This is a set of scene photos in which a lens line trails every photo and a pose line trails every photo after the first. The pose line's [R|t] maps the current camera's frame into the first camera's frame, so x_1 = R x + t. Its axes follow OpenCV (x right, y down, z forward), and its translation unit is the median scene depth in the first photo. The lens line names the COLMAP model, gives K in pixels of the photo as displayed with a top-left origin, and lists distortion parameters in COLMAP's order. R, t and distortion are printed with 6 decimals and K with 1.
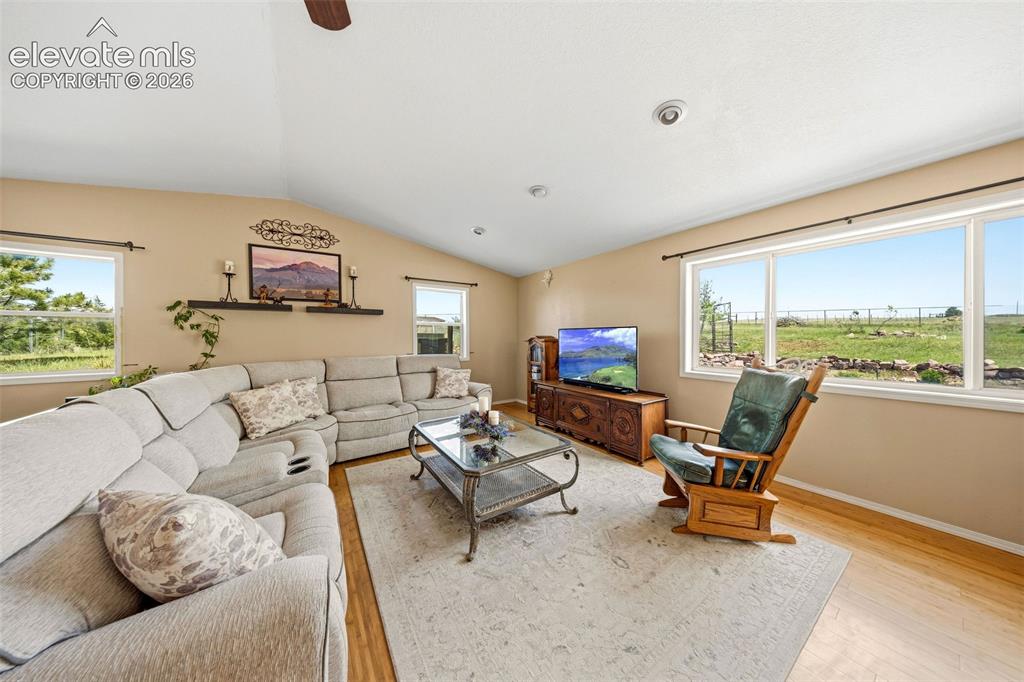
lens RADIAL K [[307.4, 0, 508.2], [0, 307.4, 339.5], [0, 0, 1]] dist [-0.000029, 0.000015]
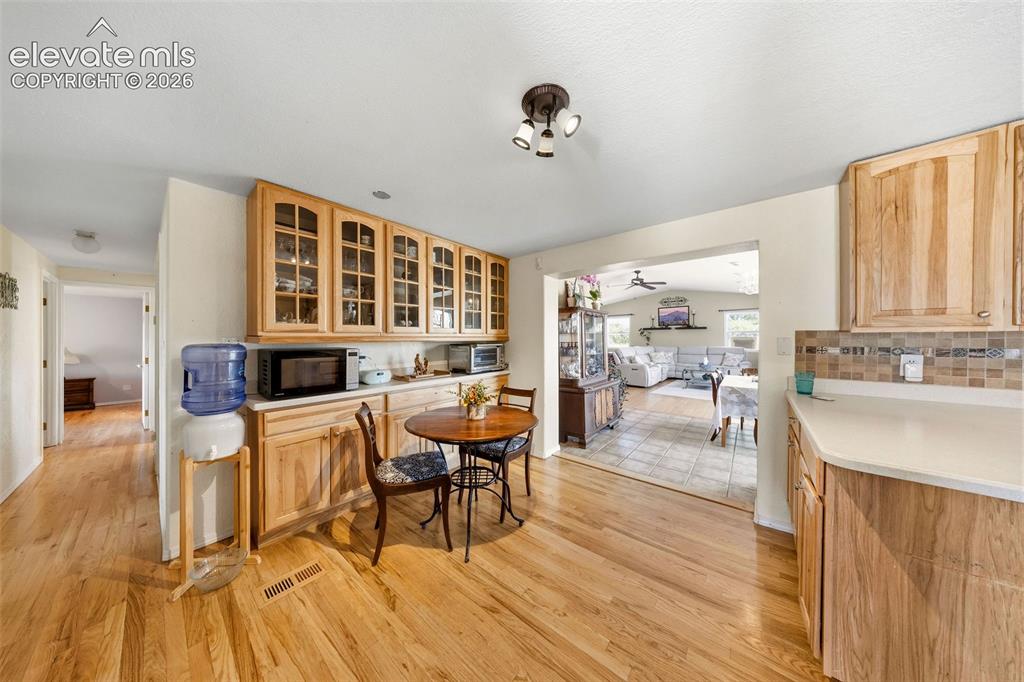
lens RADIAL K [[295.7, 0, 509.1], [0, 295.7, 337.5], [0, 0, 1]] dist [0.000425, 0.000111]
pose [[0.283883, -0.000902, -0.958859, 1.554159], [-0.003510, 0.999992, -0.001980, -0.007594], [0.958853, 0.003927, 0.283877, -1.257821]]
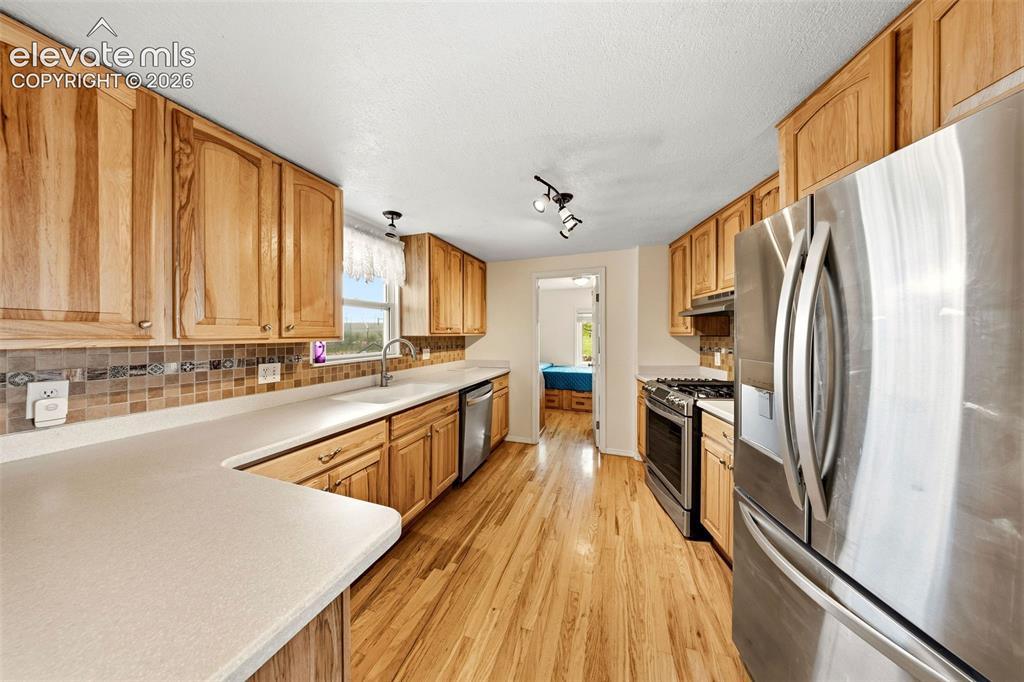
lens RADIAL K [[295.7, 0, 509.1], [0, 295.7, 337.5], [0, 0, 1]] dist [0.000425, 0.000111]
pose [[0.813634, -0.005565, 0.581351, 1.486901], [0.003868, 0.999984, 0.004159, -0.027038], [-0.581365, -0.001135, 0.813642, -1.018676]]
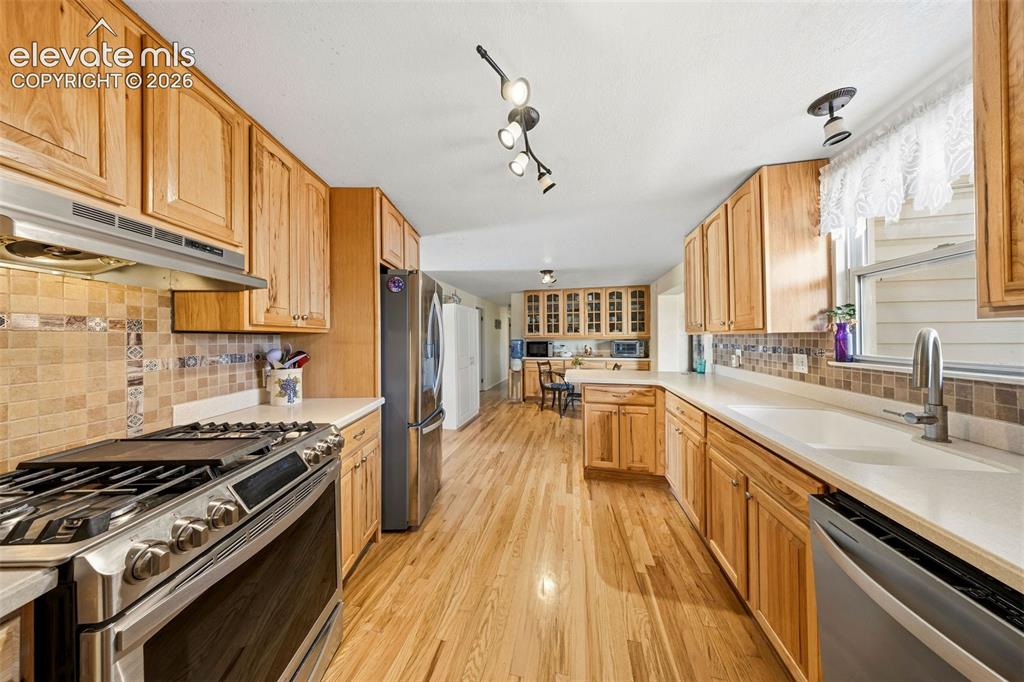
lens RADIAL K [[295.7, 0, 509.1], [0, 295.7, 337.5], [0, 0, 1]] dist [0.000425, 0.000111]
pose [[-0.727672, 0.006930, -0.685890, 2.161046], [0.004490, 0.999976, 0.005339, -0.017441], [0.685910, 0.000805, -0.727686, -0.369215]]
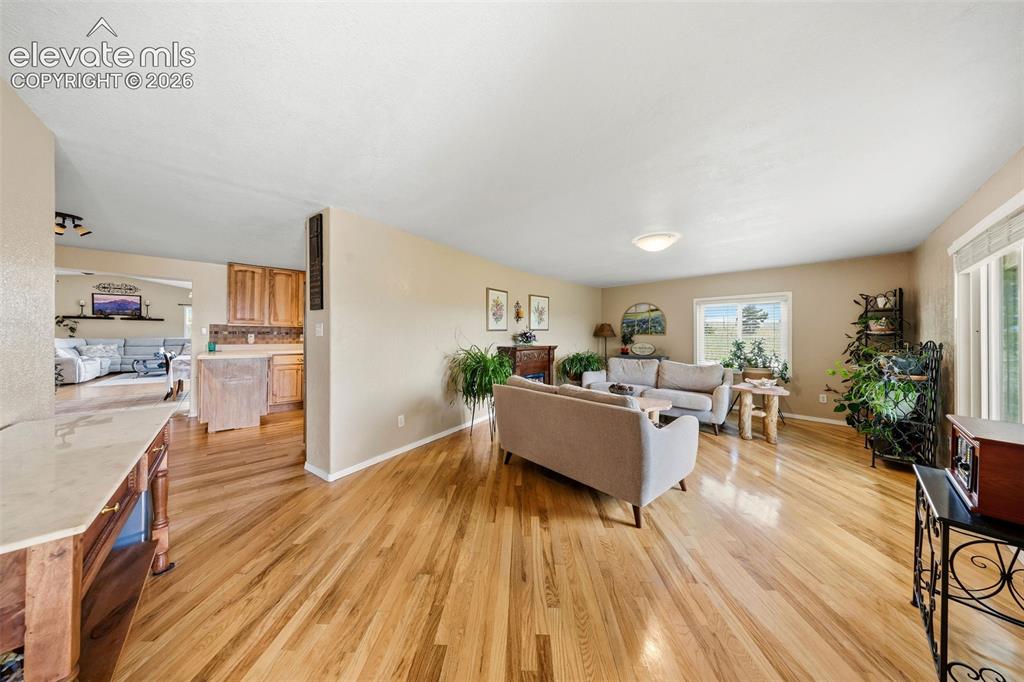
lens RADIAL K [[303.0, 0, 509.8], [0, 303.0, 333.6], [0, 0, 1]] dist [0.000049, -0.000002]
pose [[0.988319, 0.009787, 0.152084, 2.231044], [-0.008759, 0.999934, -0.007428, 0.014822], [-0.152146, 0.006009, 0.988340, -2.039877]]
